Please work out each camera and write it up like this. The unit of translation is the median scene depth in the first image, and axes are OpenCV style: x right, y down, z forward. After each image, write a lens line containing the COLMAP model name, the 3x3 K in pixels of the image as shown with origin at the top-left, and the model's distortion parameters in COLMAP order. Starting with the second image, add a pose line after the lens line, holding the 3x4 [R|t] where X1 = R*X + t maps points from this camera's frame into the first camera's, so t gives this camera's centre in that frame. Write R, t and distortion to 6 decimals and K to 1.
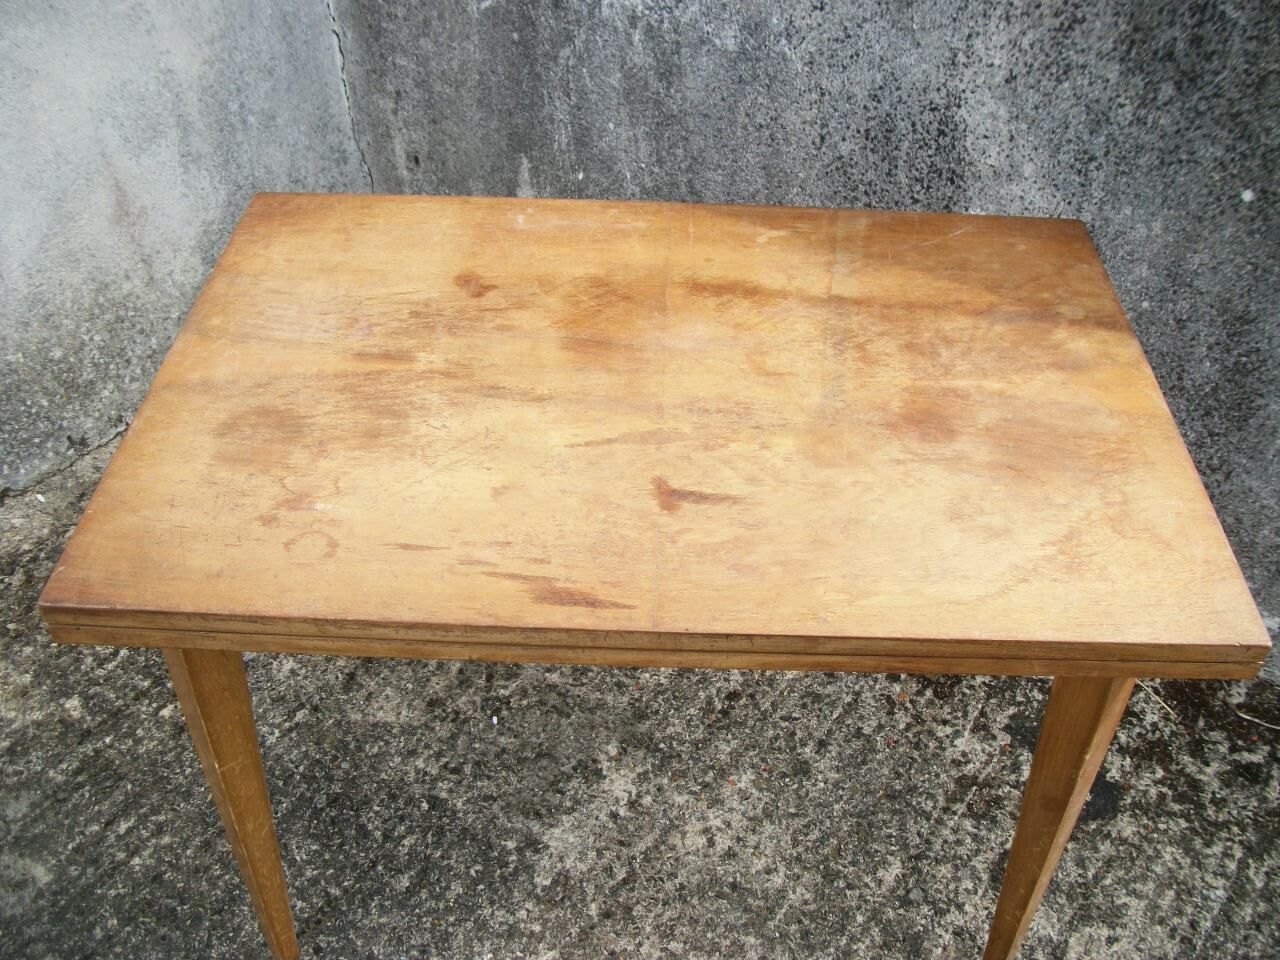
lens RADIAL K [[1222.0, 0, 665.9], [0, 1222.0, 474.9], [0, 0, 1]] dist [-0.142939, 0.069584]
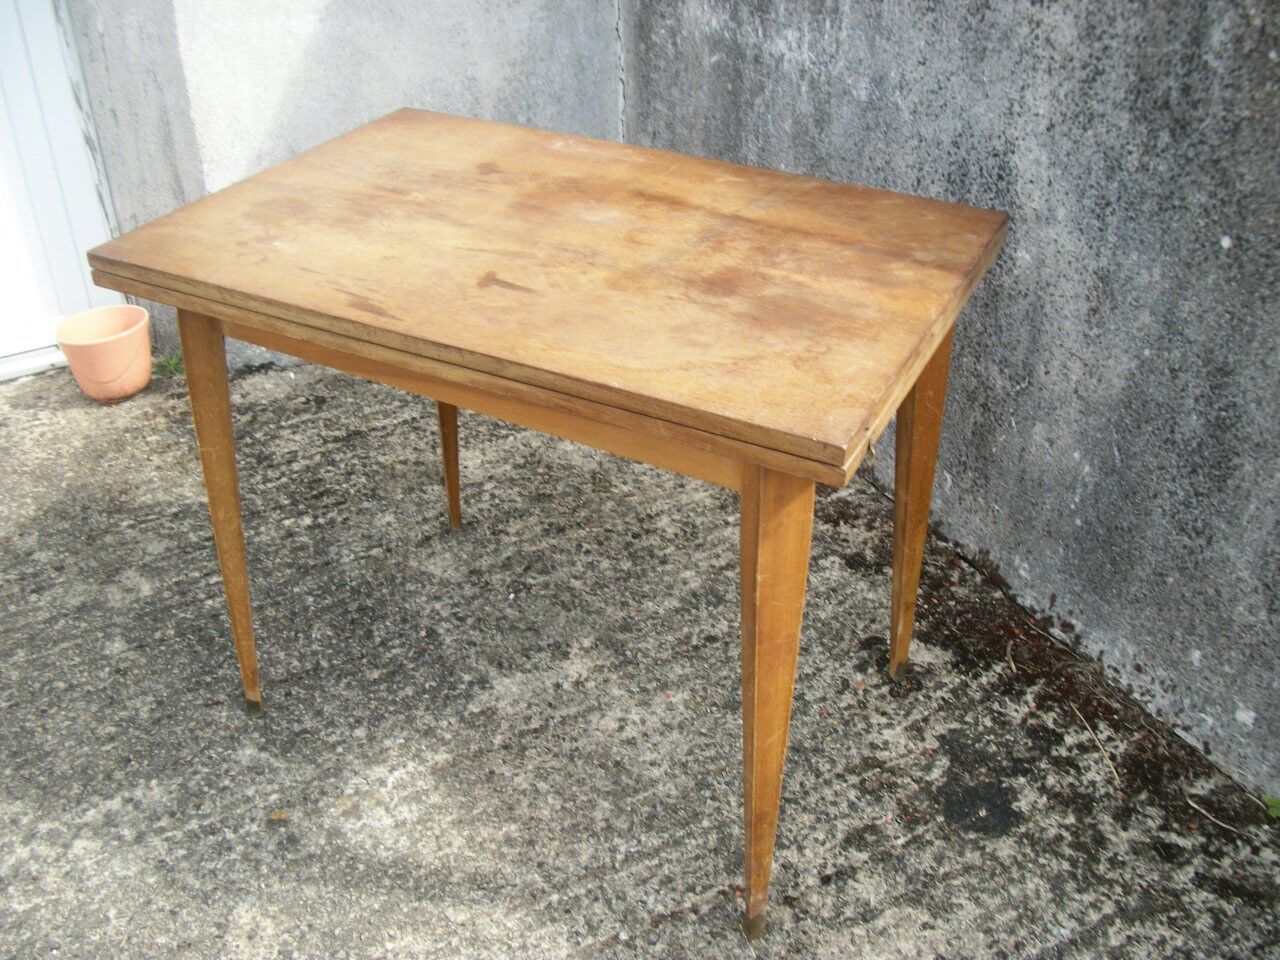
lens RADIAL K [[1222.0, 0, 665.9], [0, 1222.0, 474.9], [0, 0, 1]] dist [-0.142939, 0.069584]
pose [[0.903300, 0.225149, -0.365180, 0.420366], [-0.280009, 0.954321, -0.104244, 0.180376], [0.325029, 0.196417, 0.925082, -0.071114]]
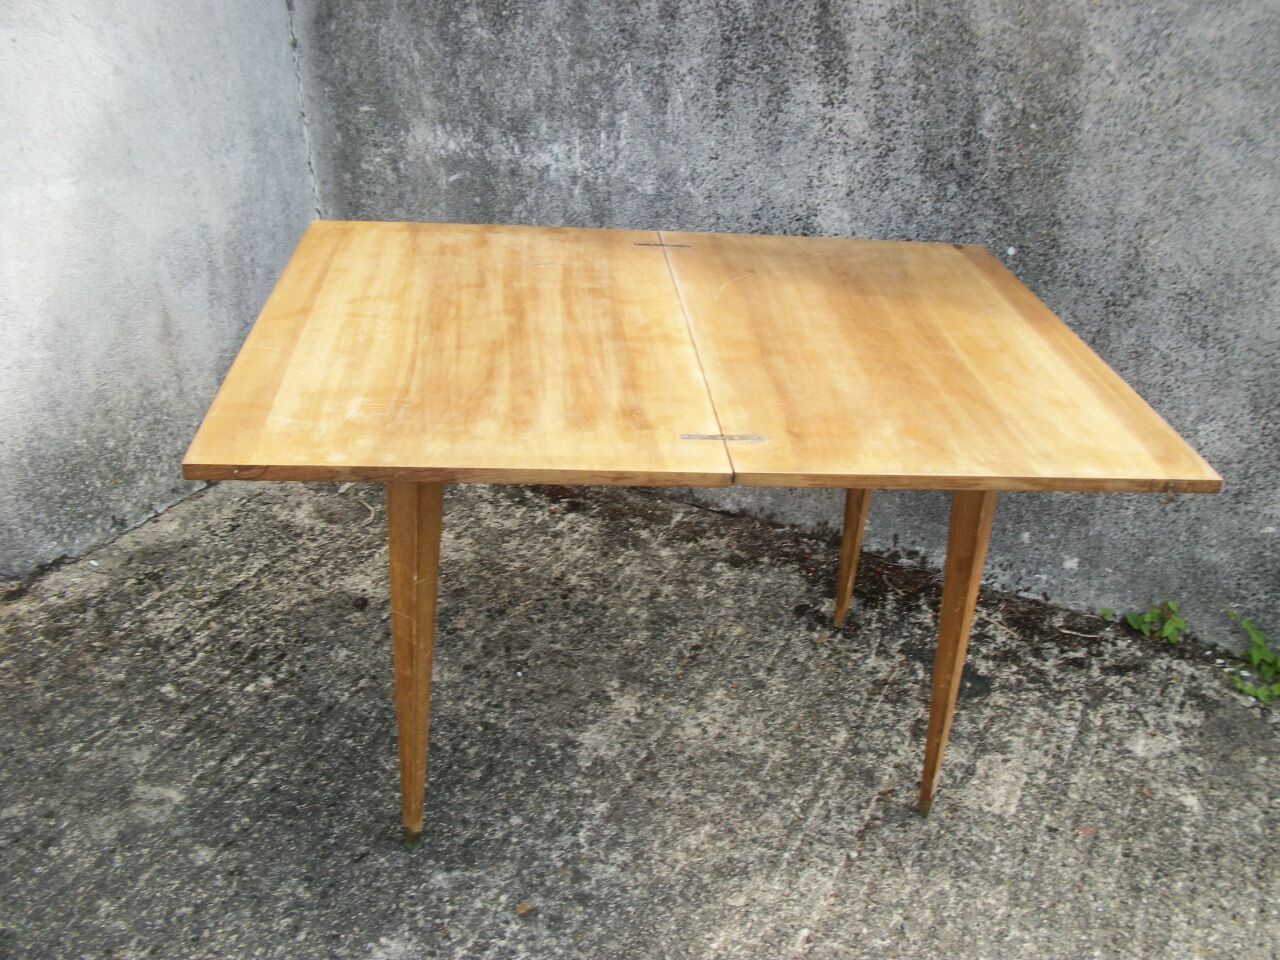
lens RADIAL K [[1222.8, 0, 667.6], [0, 1222.8, 475.5], [0, 0, 1]] dist [-0.152877, 0.093767]
pose [[0.980296, -0.050839, 0.190880, -0.233705], [0.095131, 0.968377, -0.230644, 0.326622], [-0.173118, 0.244258, 0.954132, -0.314533]]
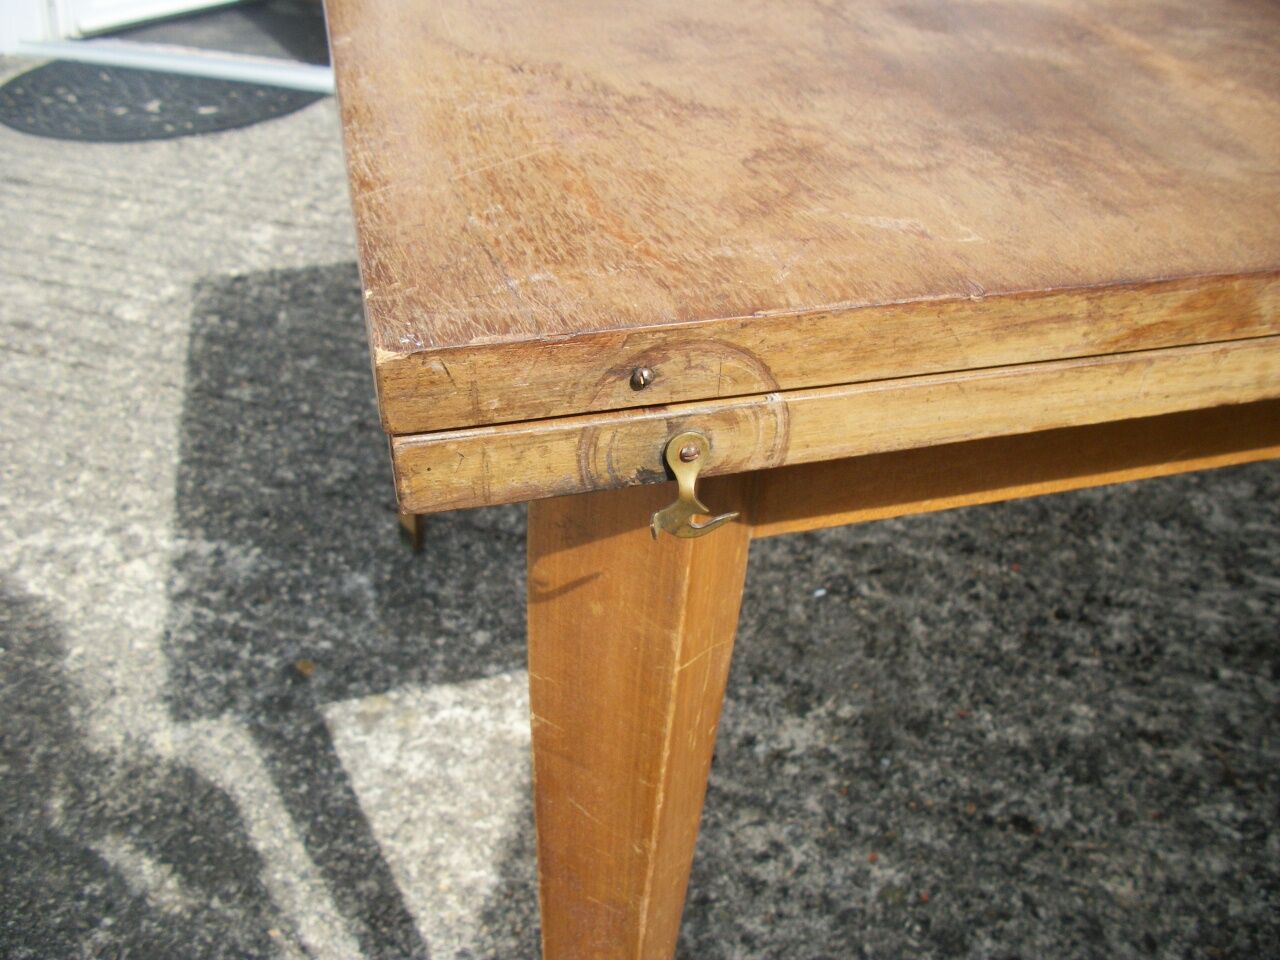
lens RADIAL K [[1222.0, 0, 665.9], [0, 1222.0, 474.9], [0, 0, 1]] dist [-0.142939, 0.069584]
pose [[0.318981, 0.554286, -0.768777, 0.401318], [-0.661581, 0.711048, 0.238161, 0.031121], [0.678647, 0.432639, 0.593517, 0.465661]]
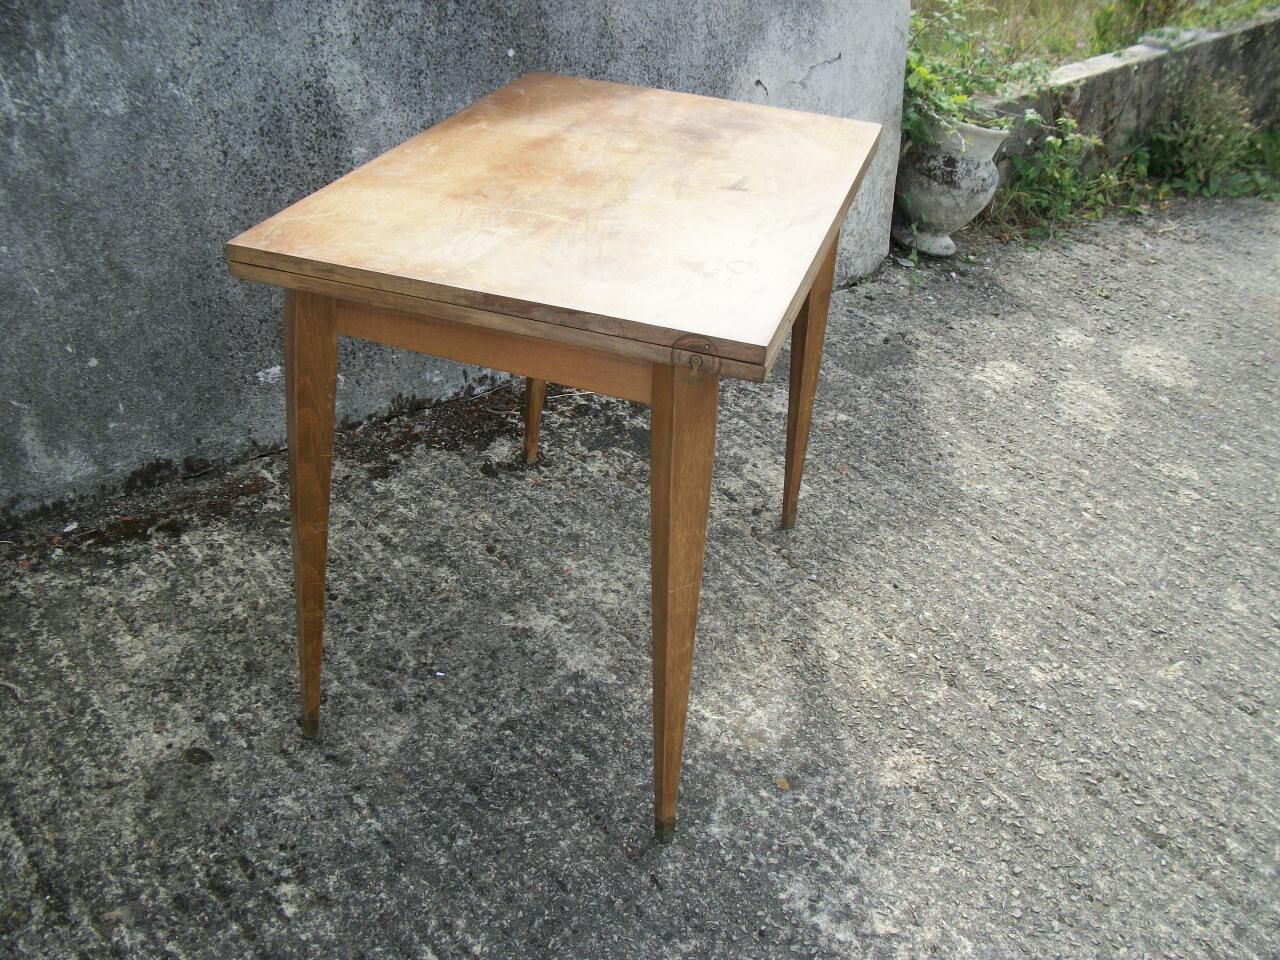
lens RADIAL K [[1222.0, 0, 665.9], [0, 1222.0, 474.9], [0, 0, 1]] dist [-0.142939, 0.069584]
pose [[0.258287, -0.509311, 0.820908, -0.935293], [0.592521, 0.754664, 0.281783, -0.124056], [-0.763025, 0.413624, 0.496697, 0.246714]]
